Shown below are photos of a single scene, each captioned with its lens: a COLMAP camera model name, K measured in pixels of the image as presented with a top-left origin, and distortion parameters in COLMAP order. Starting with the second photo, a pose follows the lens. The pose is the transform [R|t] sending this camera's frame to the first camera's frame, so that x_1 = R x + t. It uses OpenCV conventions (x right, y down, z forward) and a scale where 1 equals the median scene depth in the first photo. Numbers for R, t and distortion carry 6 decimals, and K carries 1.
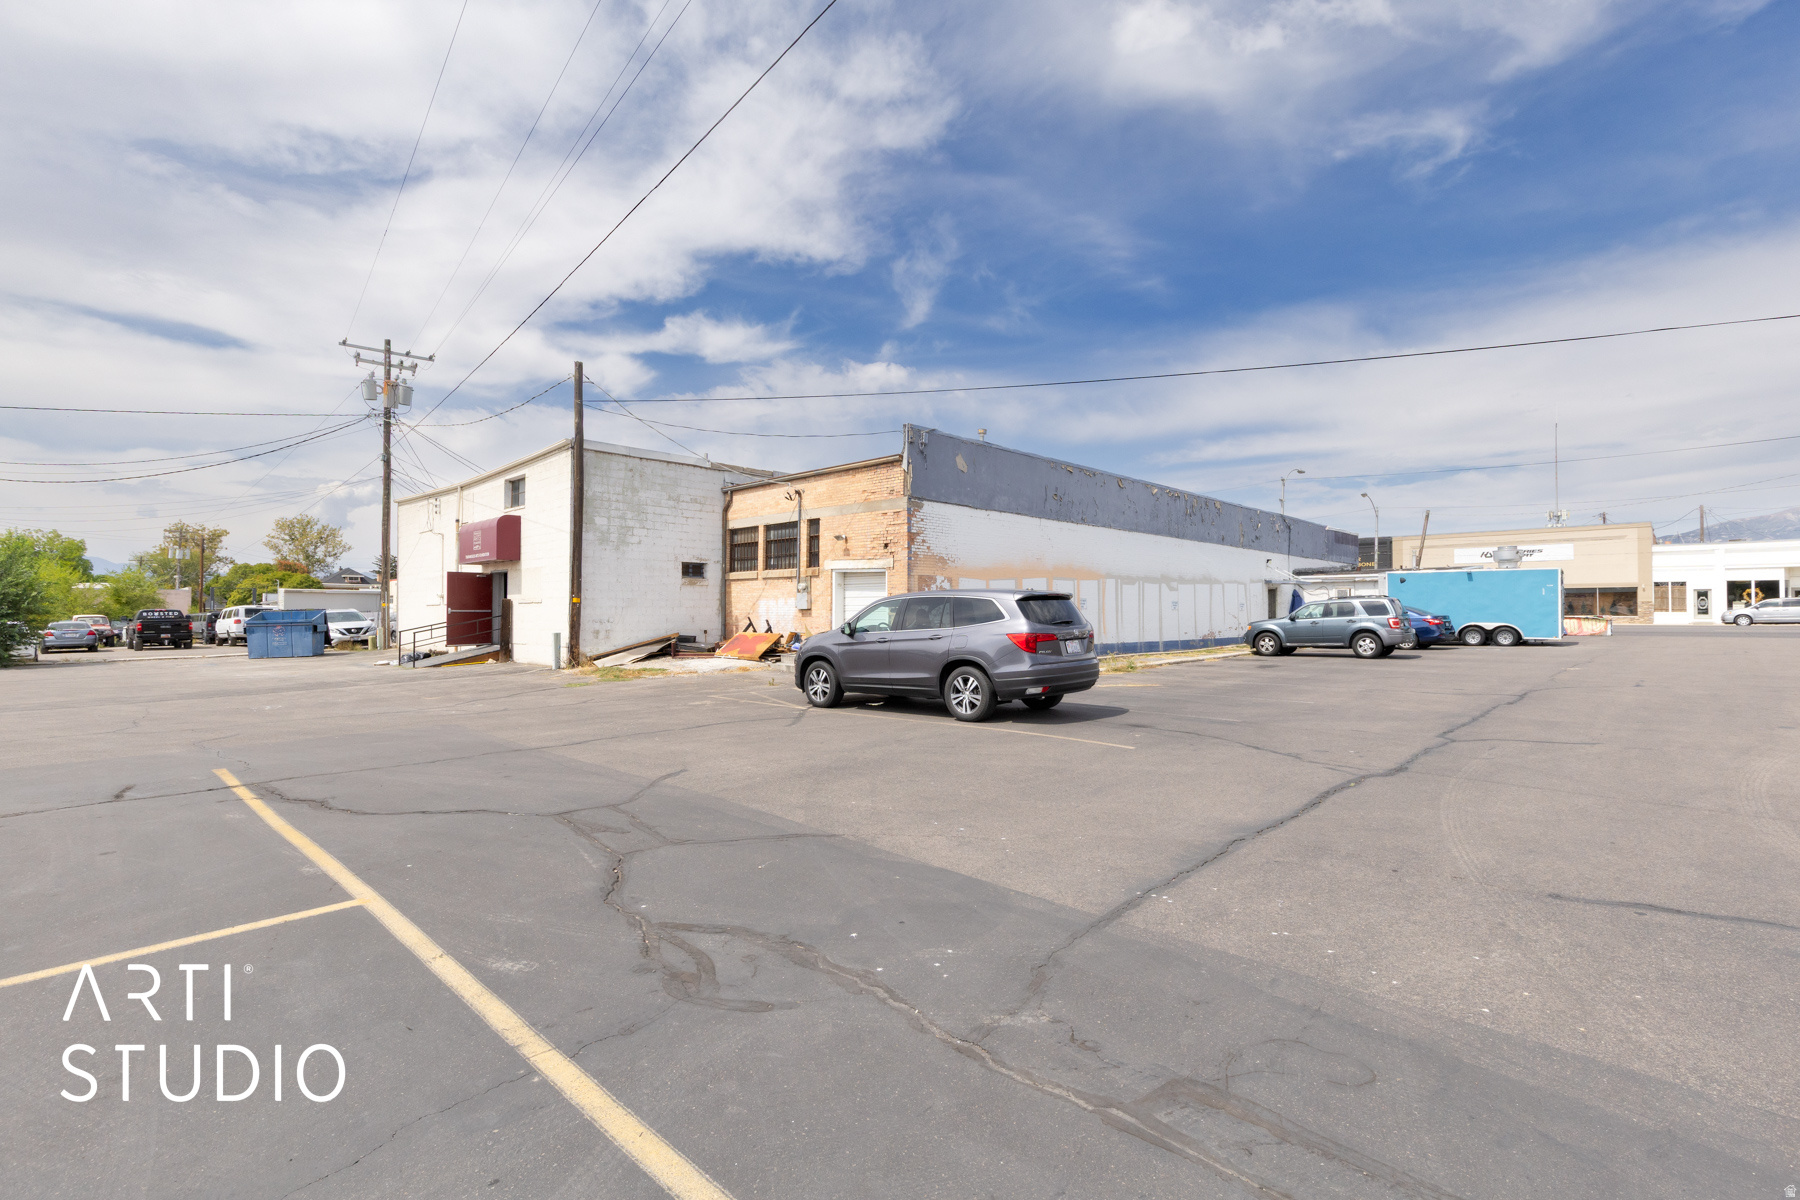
lens RADIAL K [[848.5, 0, 900.0], [0, 848.5, 600.0], [0, 0, 1]] dist [0.005035, -0.000016]
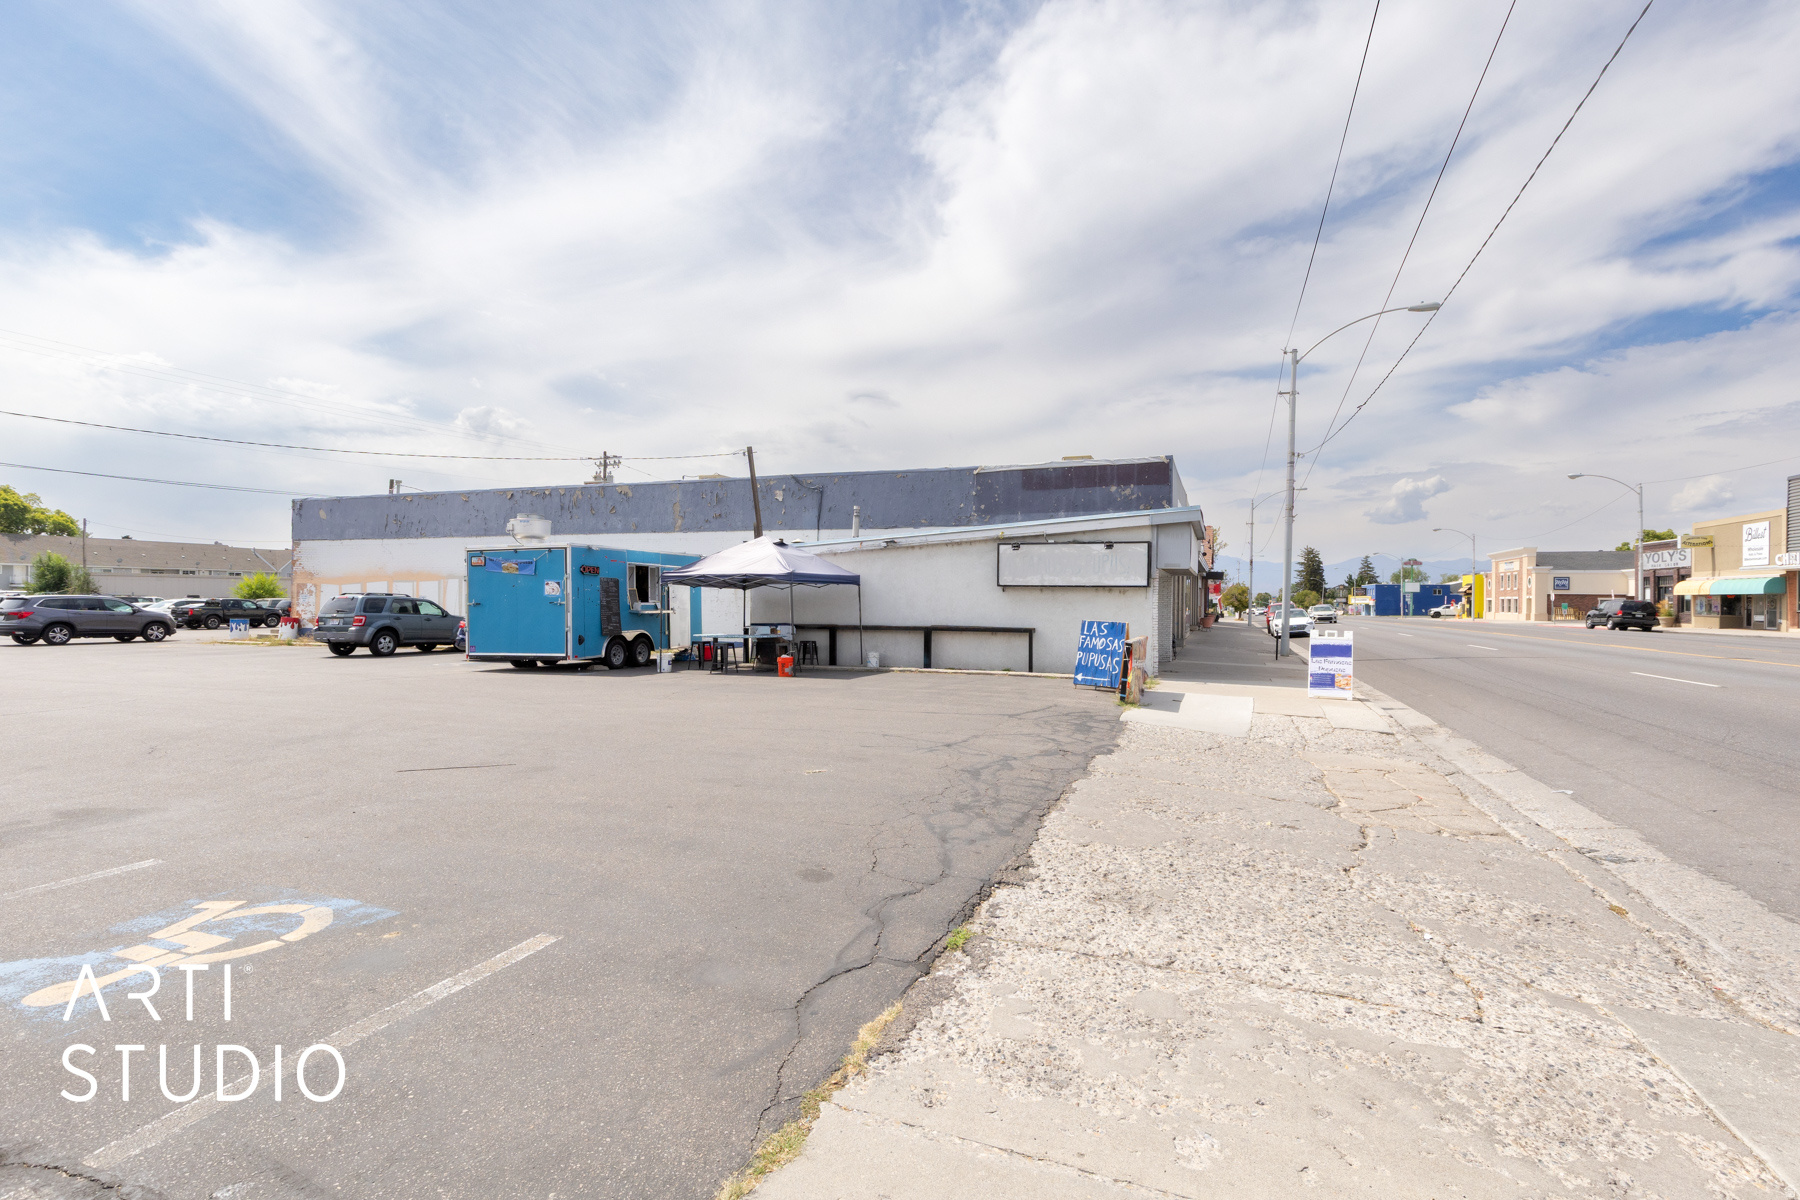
lens RADIAL K [[842.8, 0, 946.6], [0, 842.8, 599.9], [0, 0, 1]] dist [0.008441, 0.000317]
pose [[0.390975, 0.003696, -0.920394, 0.111778], [0.013171, 0.999867, 0.009610, 0.000234], [0.920307, -0.015879, 0.390874, 0.080096]]
